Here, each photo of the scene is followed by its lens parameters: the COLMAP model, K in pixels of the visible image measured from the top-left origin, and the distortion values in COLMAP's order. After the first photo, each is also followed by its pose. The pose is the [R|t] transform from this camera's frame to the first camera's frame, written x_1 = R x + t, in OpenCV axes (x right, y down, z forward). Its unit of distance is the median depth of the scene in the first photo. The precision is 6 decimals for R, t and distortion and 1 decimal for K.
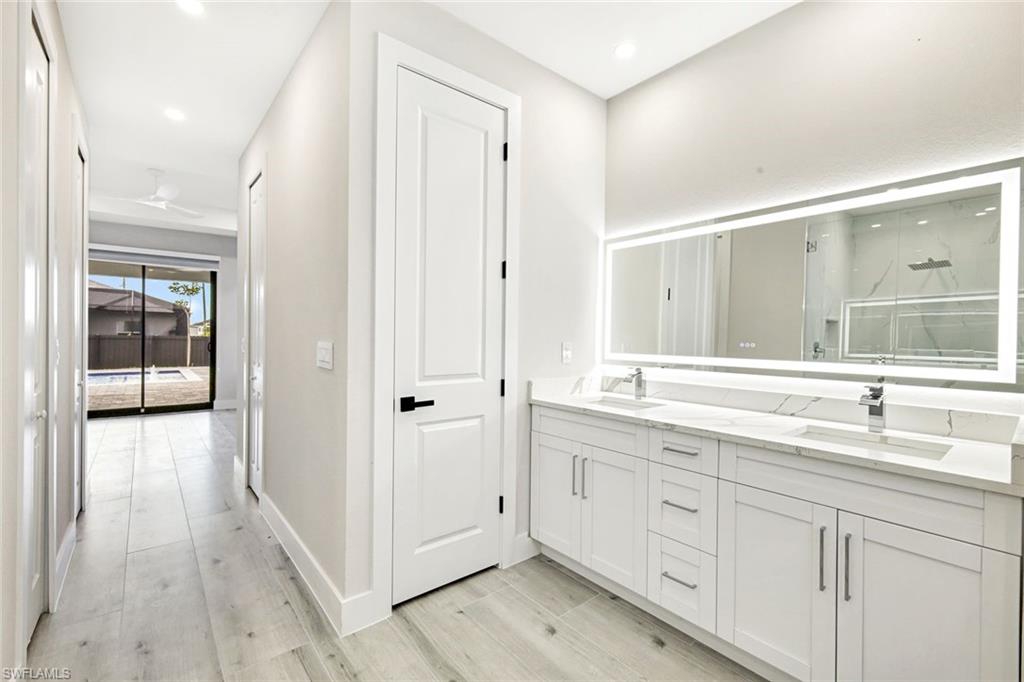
lens RADIAL K [[436.7, 0, 502.0], [0, 436.7, 345.8], [0, 0, 1]] dist [0.000497, -0.000095]
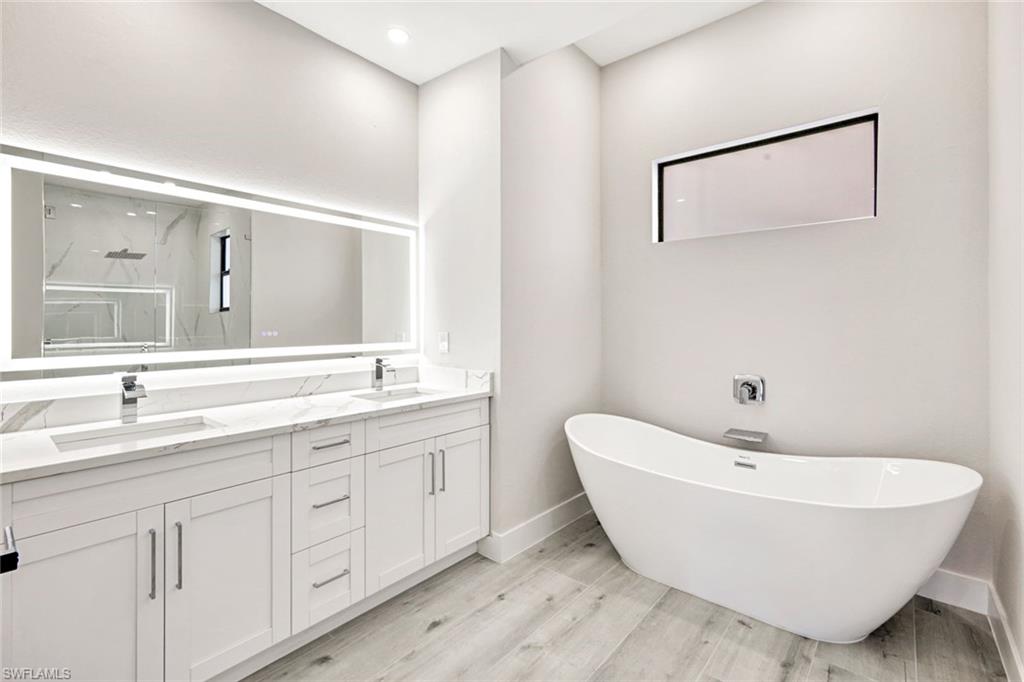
lens RADIAL K [[444.1, 0, 512.9], [0, 444.1, 337.2], [0, 0, 1]] dist [0.003402, 0.000376]
pose [[-0.169011, -0.036469, 0.984939, -0.333021], [0.027876, 0.998739, 0.041763, -0.013242], [-0.985220, 0.034515, -0.167781, 0.412005]]
